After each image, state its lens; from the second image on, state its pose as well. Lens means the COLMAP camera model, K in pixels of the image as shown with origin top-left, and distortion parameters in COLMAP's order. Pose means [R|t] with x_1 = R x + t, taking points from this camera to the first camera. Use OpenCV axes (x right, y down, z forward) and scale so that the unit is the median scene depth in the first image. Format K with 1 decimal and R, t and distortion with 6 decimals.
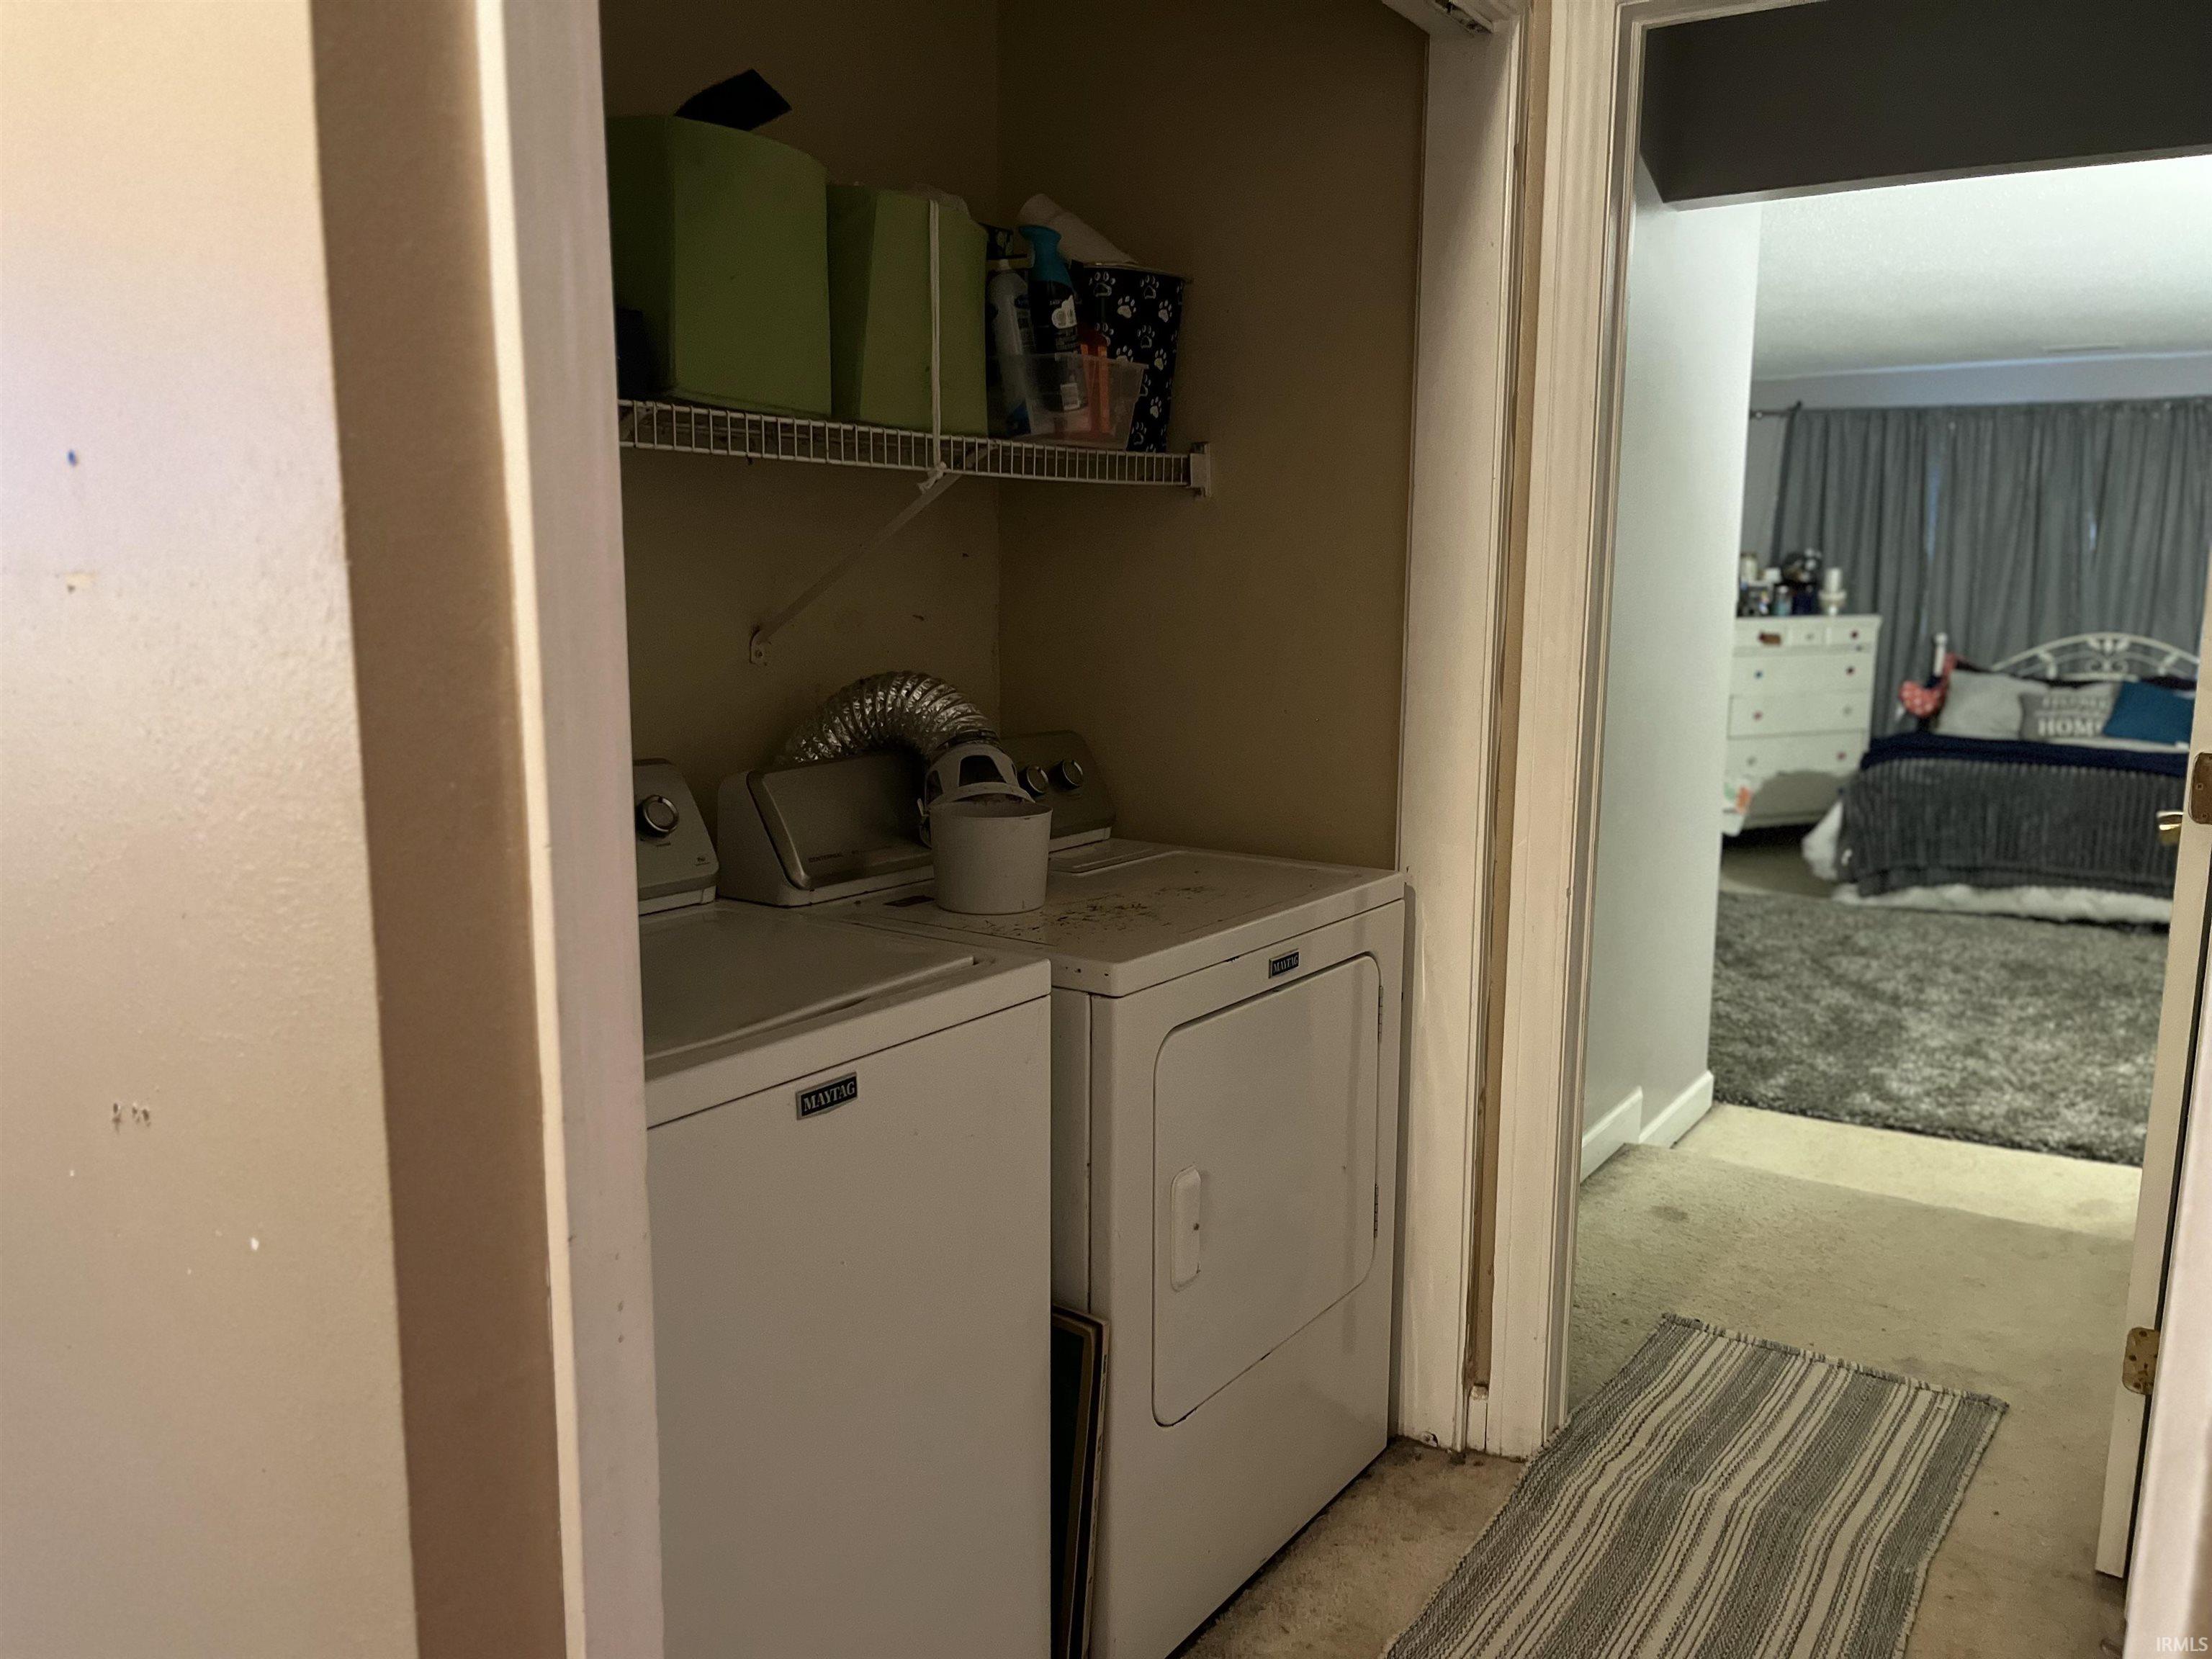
lens RADIAL K [[1676.8, 0, 1093.4], [0, 1676.8, 845.7], [0, 0, 1]] dist [0.039359, -0.059353]
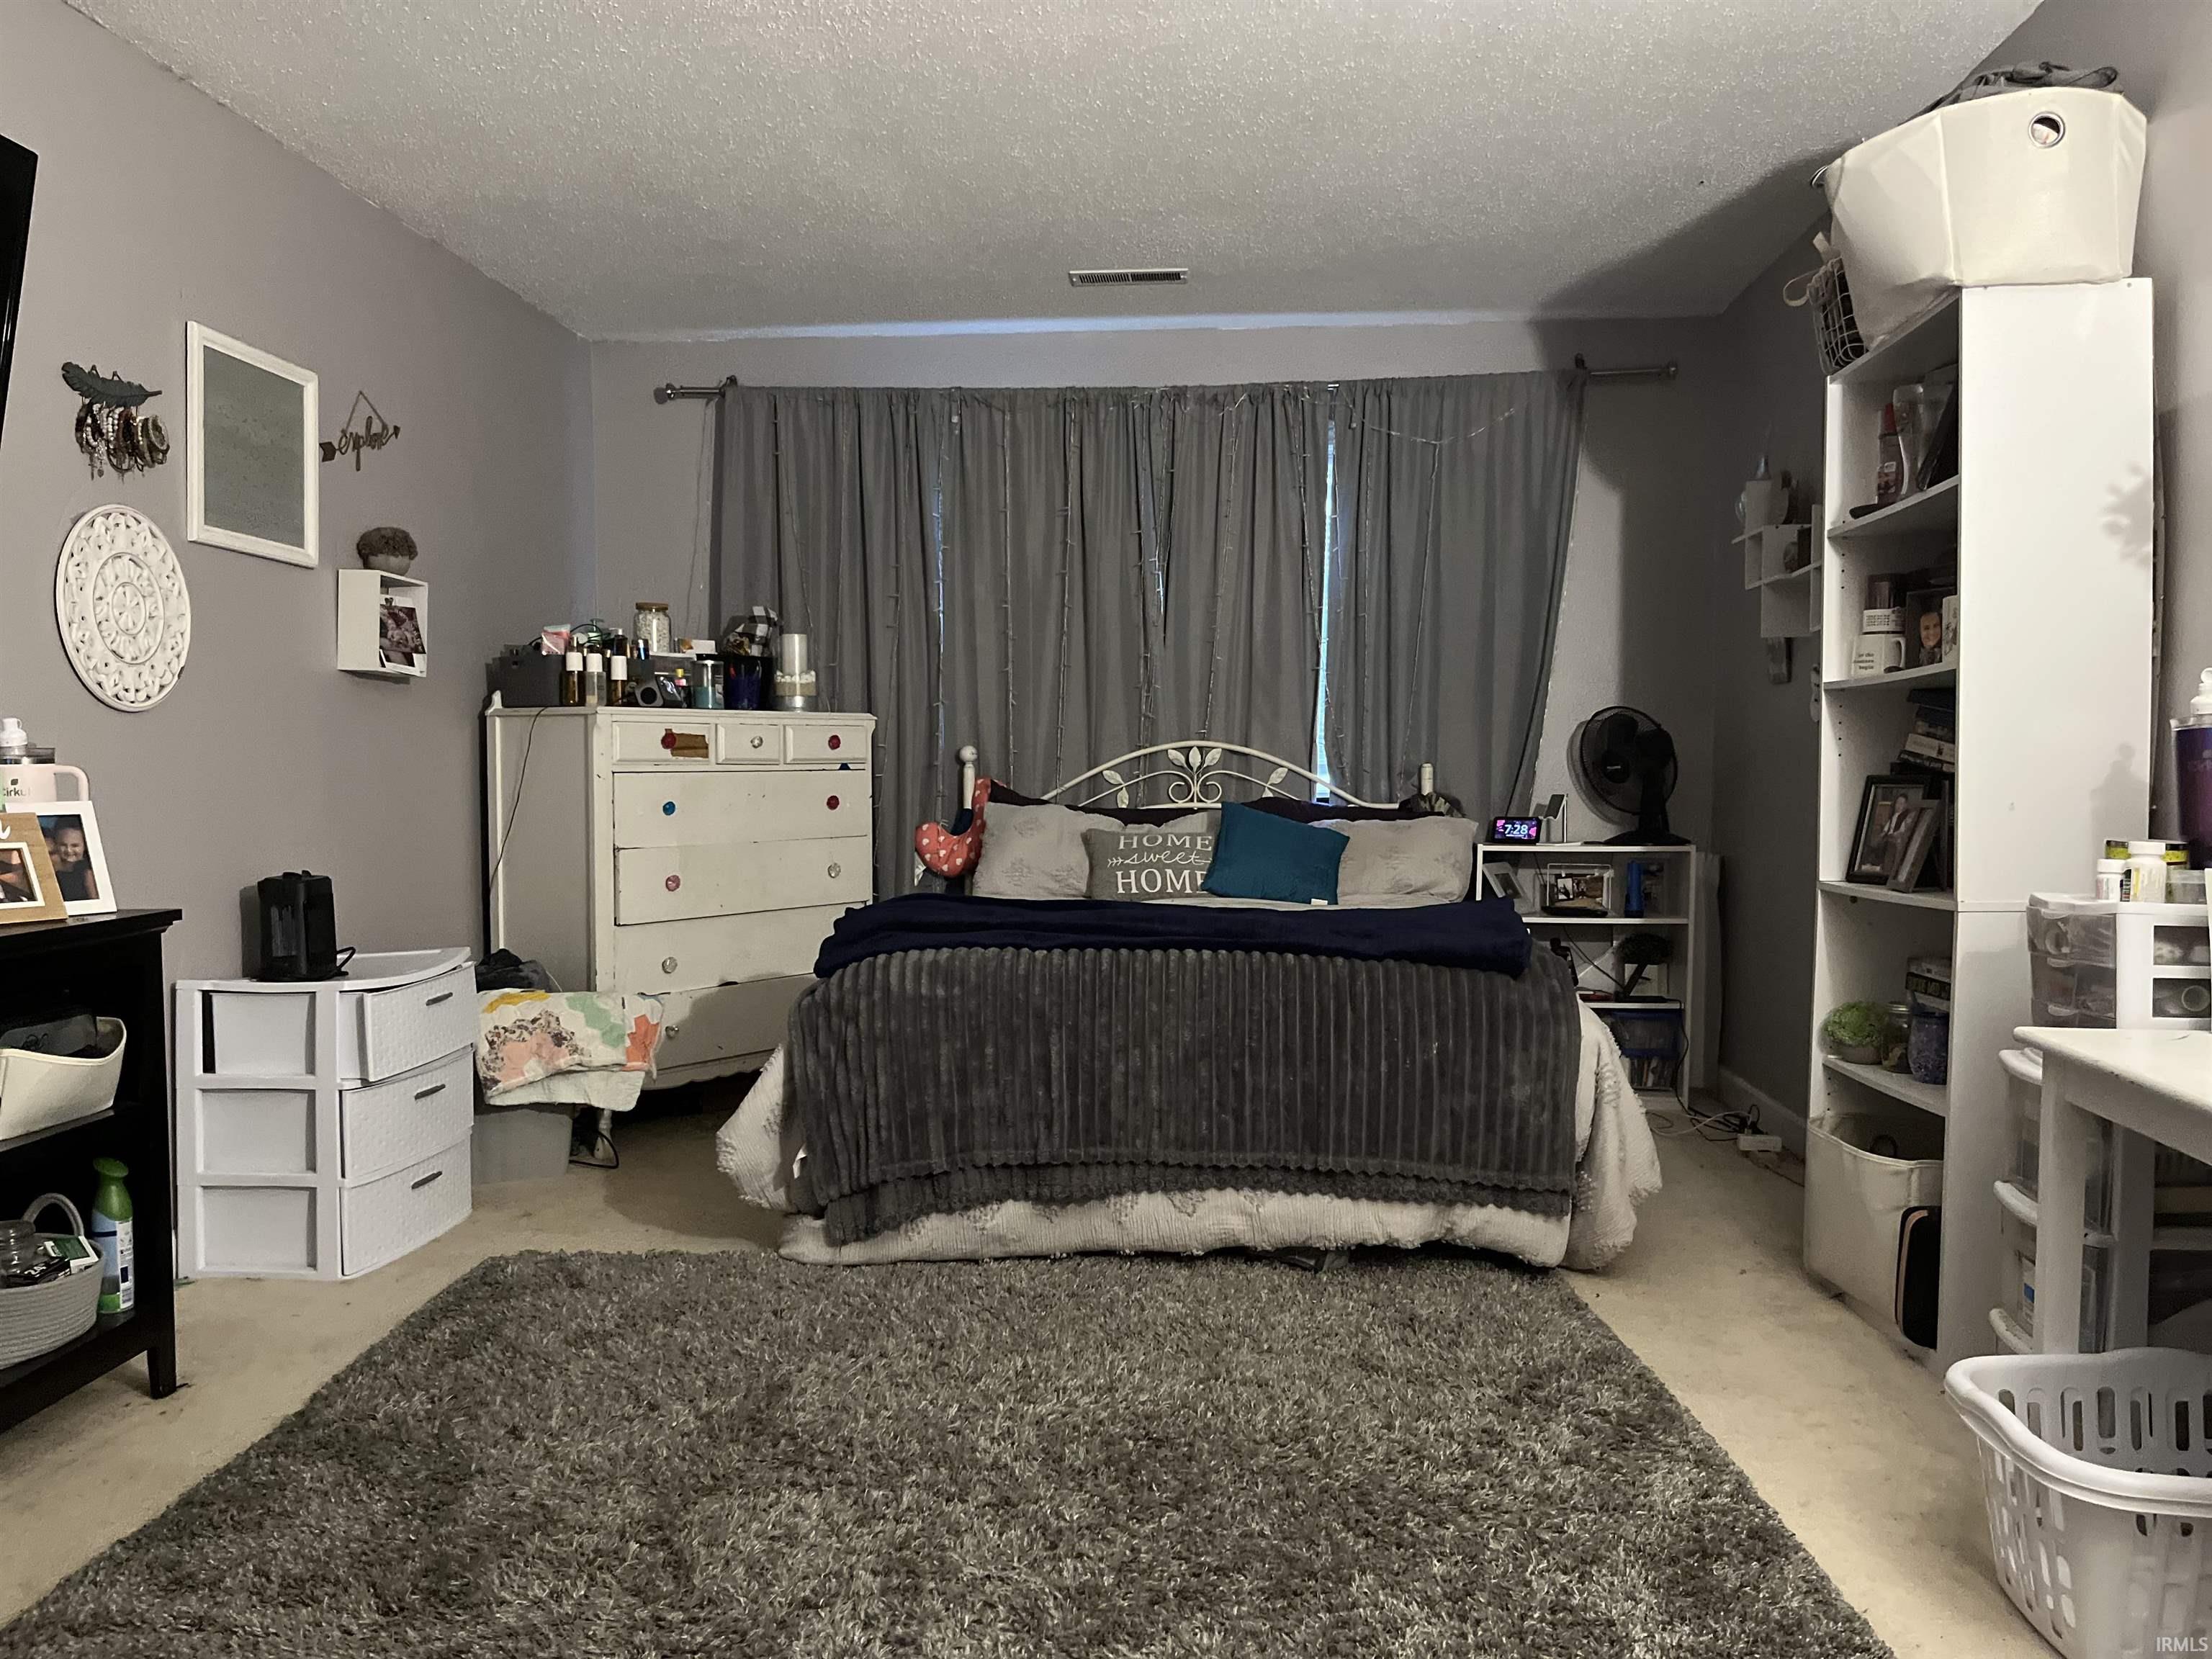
lens RADIAL K [[1676.8, 0, 1101.7], [0, 1676.8, 832.3], [0, 0, 1]] dist [0.039359, -0.059353]
pose [[0.869400, -0.022040, 0.493617, 0.253958], [0.082648, 0.991417, -0.101301, -0.027044], [-0.487148, 0.128868, 0.863759, 0.471119]]
